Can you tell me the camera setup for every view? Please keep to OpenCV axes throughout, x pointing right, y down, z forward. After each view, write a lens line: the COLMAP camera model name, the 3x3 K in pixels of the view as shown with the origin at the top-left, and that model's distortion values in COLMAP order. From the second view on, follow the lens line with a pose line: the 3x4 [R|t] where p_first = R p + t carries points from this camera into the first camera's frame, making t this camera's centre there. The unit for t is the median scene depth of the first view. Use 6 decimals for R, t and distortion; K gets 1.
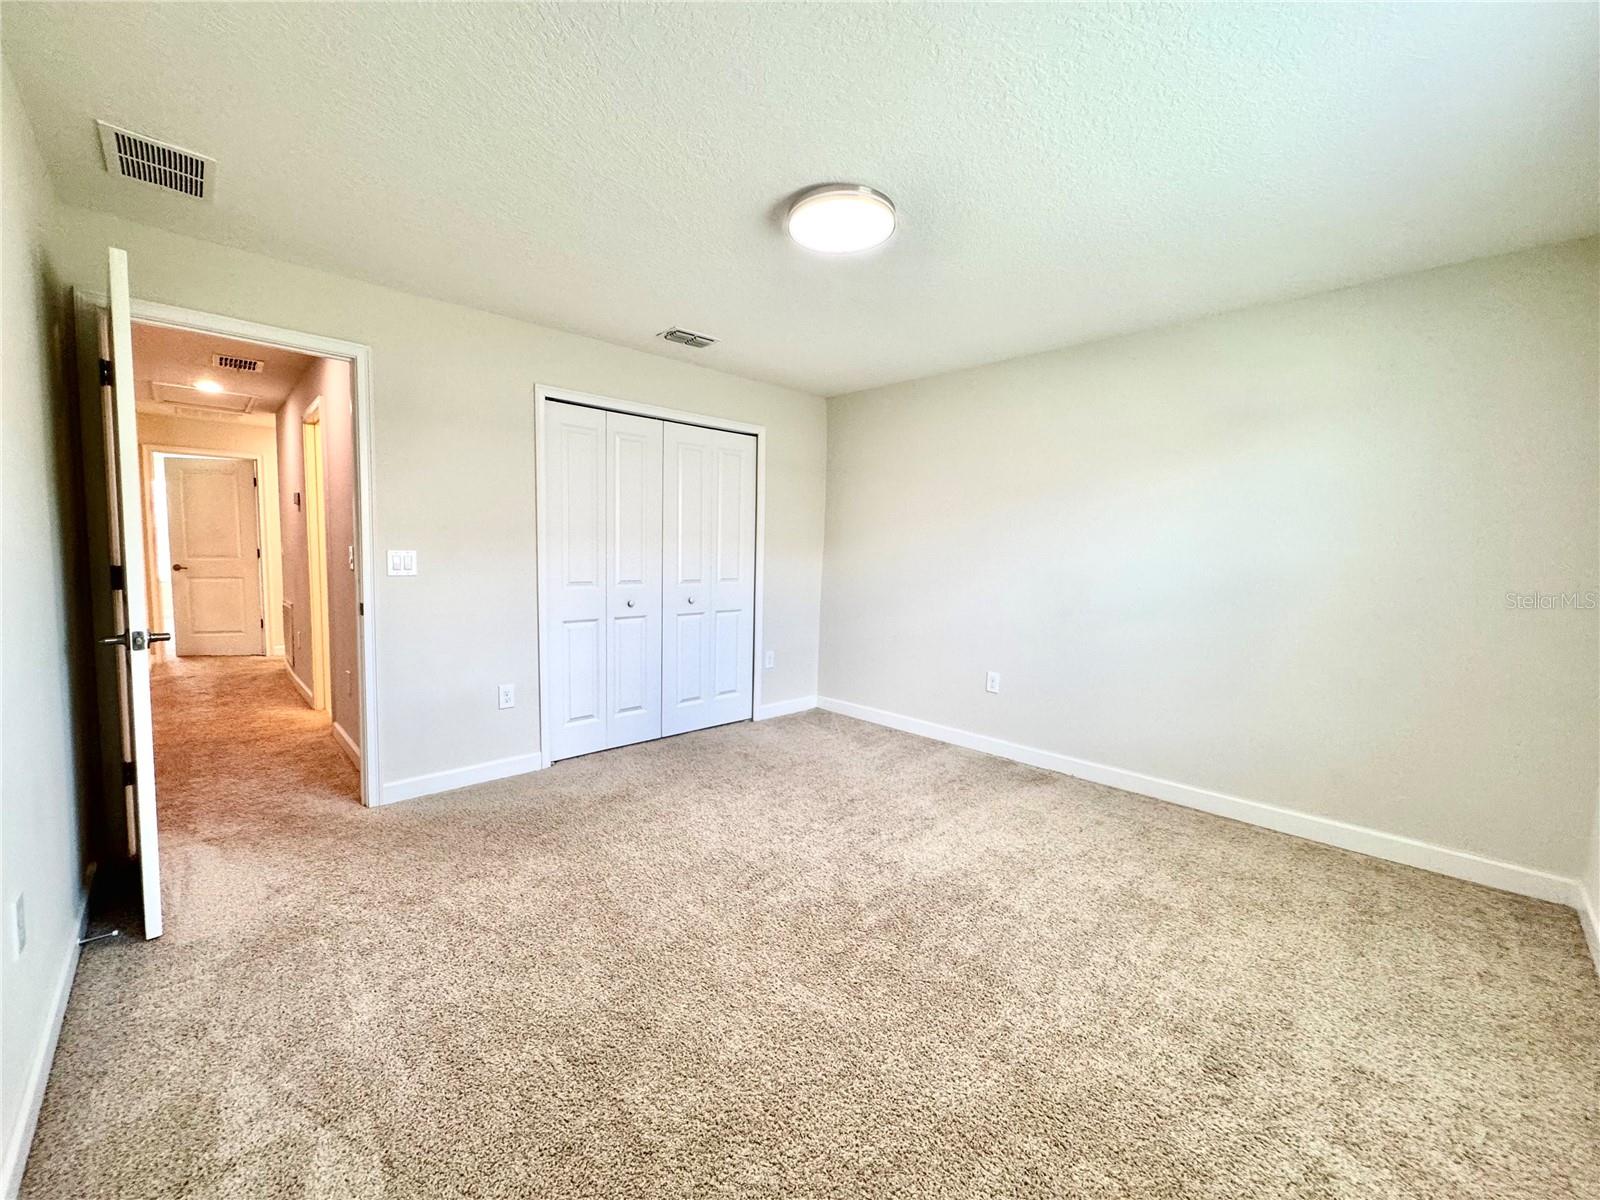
lens RADIAL K [[638.2, 0, 799.1], [0, 638.2, 598.6], [0, 0, 1]] dist [-0.002209, 0.000279]
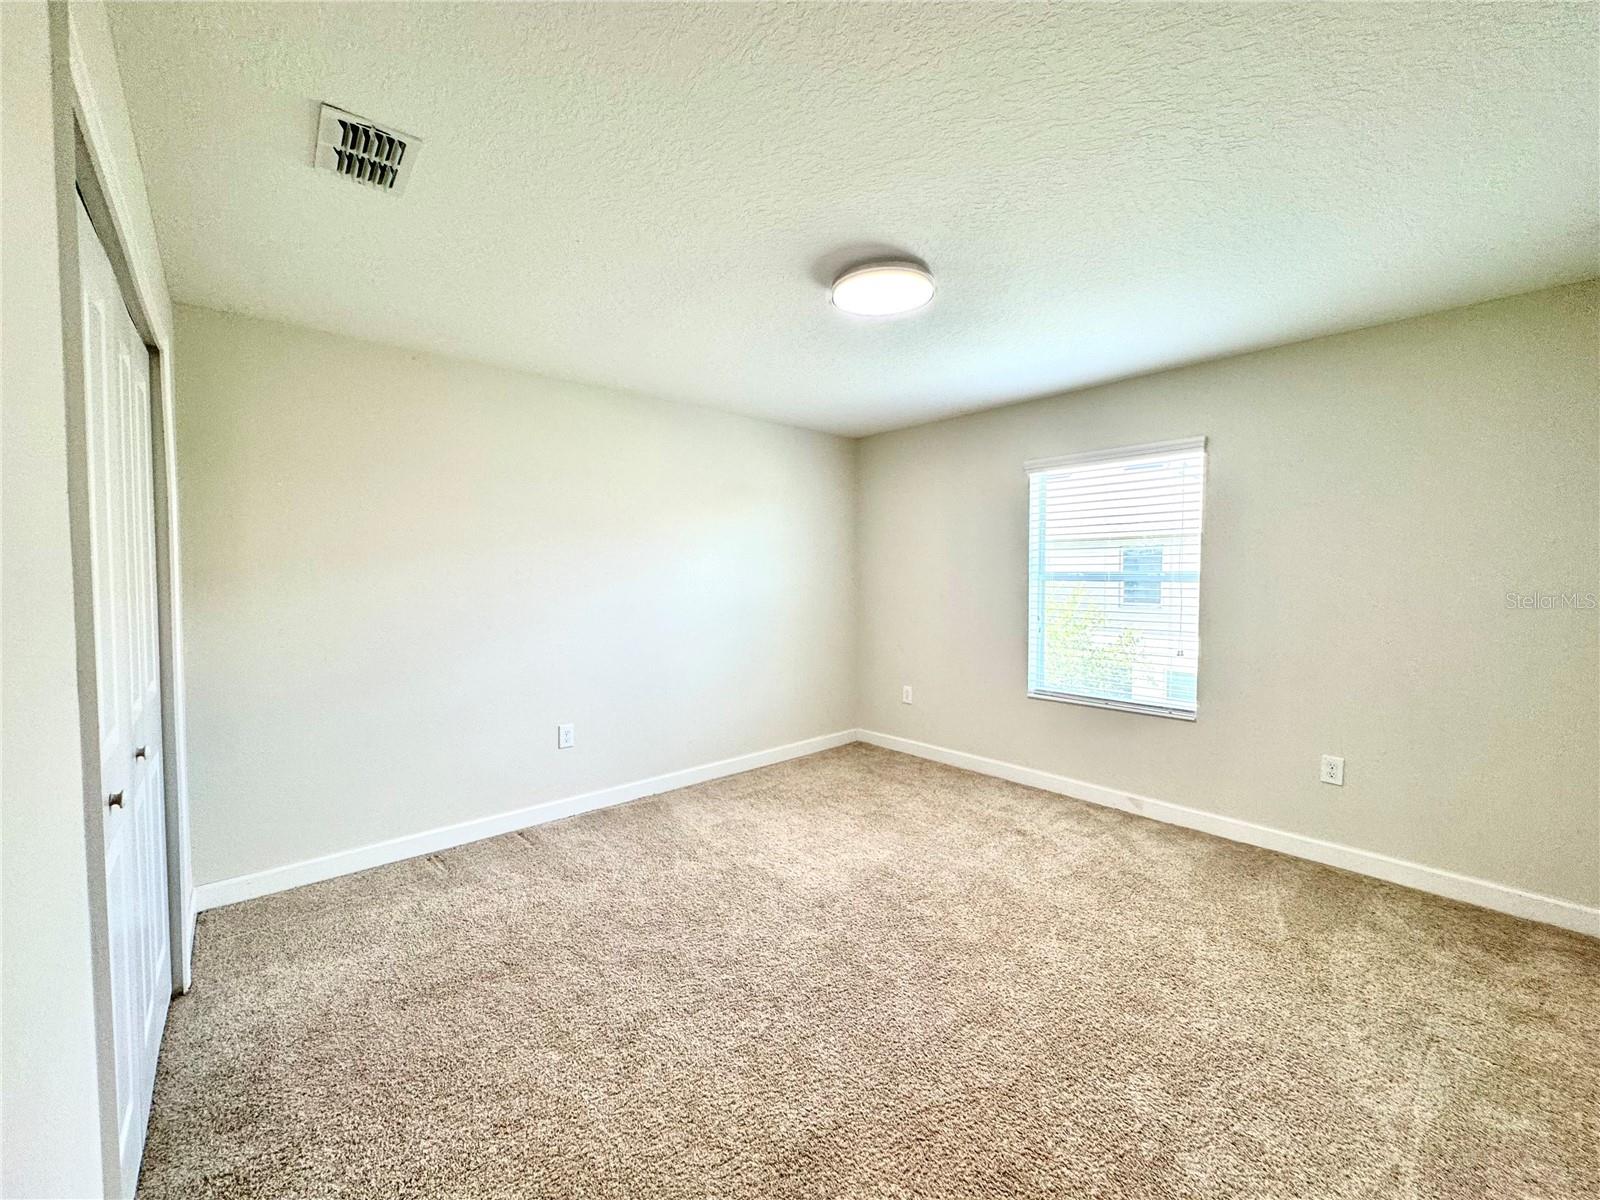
lens RADIAL K [[638.2, 0, 799.1], [0, 638.2, 598.6], [0, 0, 1]] dist [-0.002209, 0.000279]
pose [[0.027610, -0.060985, 0.997757, -0.724504], [0.072671, 0.995619, 0.058843, -0.115066], [-0.996974, 0.070883, 0.031921, 0.803197]]
